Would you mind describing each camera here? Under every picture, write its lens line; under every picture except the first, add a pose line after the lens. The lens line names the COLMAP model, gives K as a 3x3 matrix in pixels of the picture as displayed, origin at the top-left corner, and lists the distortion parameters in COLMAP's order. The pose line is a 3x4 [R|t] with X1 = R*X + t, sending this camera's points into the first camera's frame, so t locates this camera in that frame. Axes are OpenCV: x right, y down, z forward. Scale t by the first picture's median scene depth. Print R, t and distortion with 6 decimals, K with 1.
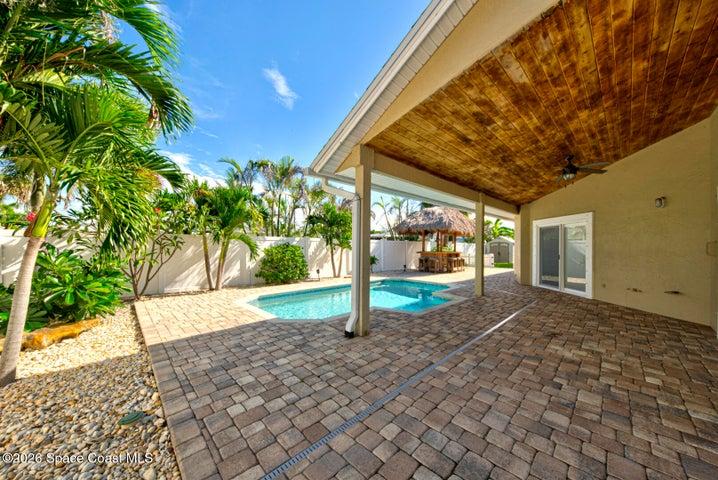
lens RADIAL K [[247.6, 0, 362.9], [0, 247.6, 244.7], [0, 0, 1]] dist [0.023664, -0.000973]
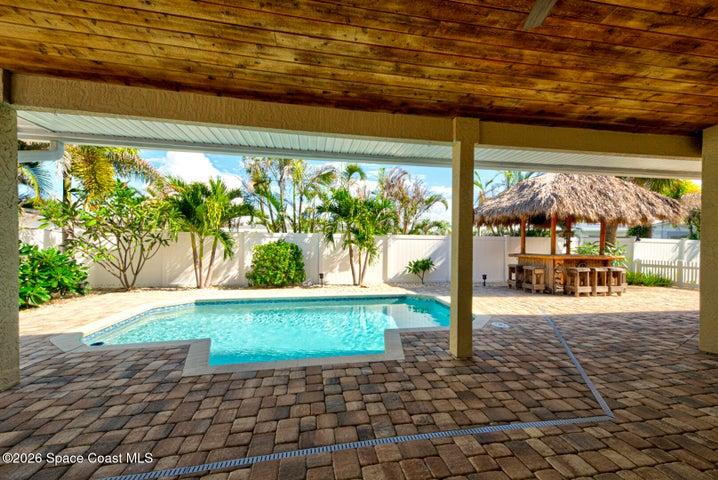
lens RADIAL K [[269.9, 0, 358.8], [0, 269.9, 239.0], [0, 0, 1]] dist [0.017586, -0.000402]
pose [[0.828991, -0.013731, -0.559094, 0.426665], [0.000211, 0.999706, -0.024239, 0.009700], [0.559263, 0.019976, 0.828750, 0.372327]]
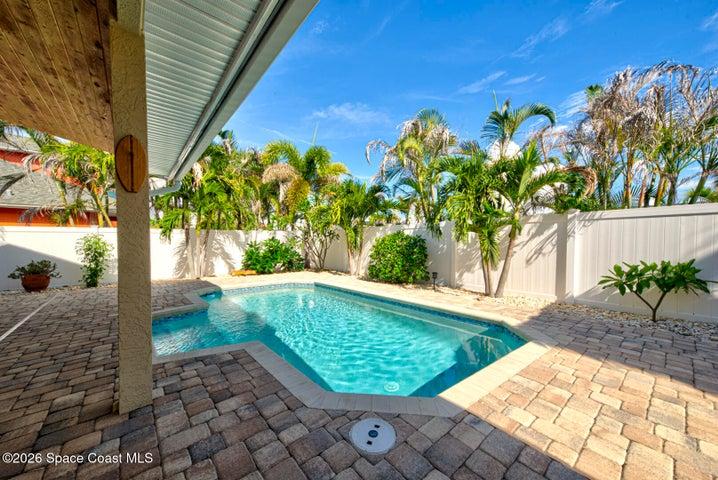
lens RADIAL K [[269.9, 0, 359.9], [0, 269.9, 246.0], [0, 0, 1]] dist [0.017586, -0.000402]
pose [[-0.062119, 0.006790, -0.998046, 0.533433], [0.006458, 0.999959, 0.006402, 0.029274], [0.998048, -0.006048, -0.062160, 0.907394]]
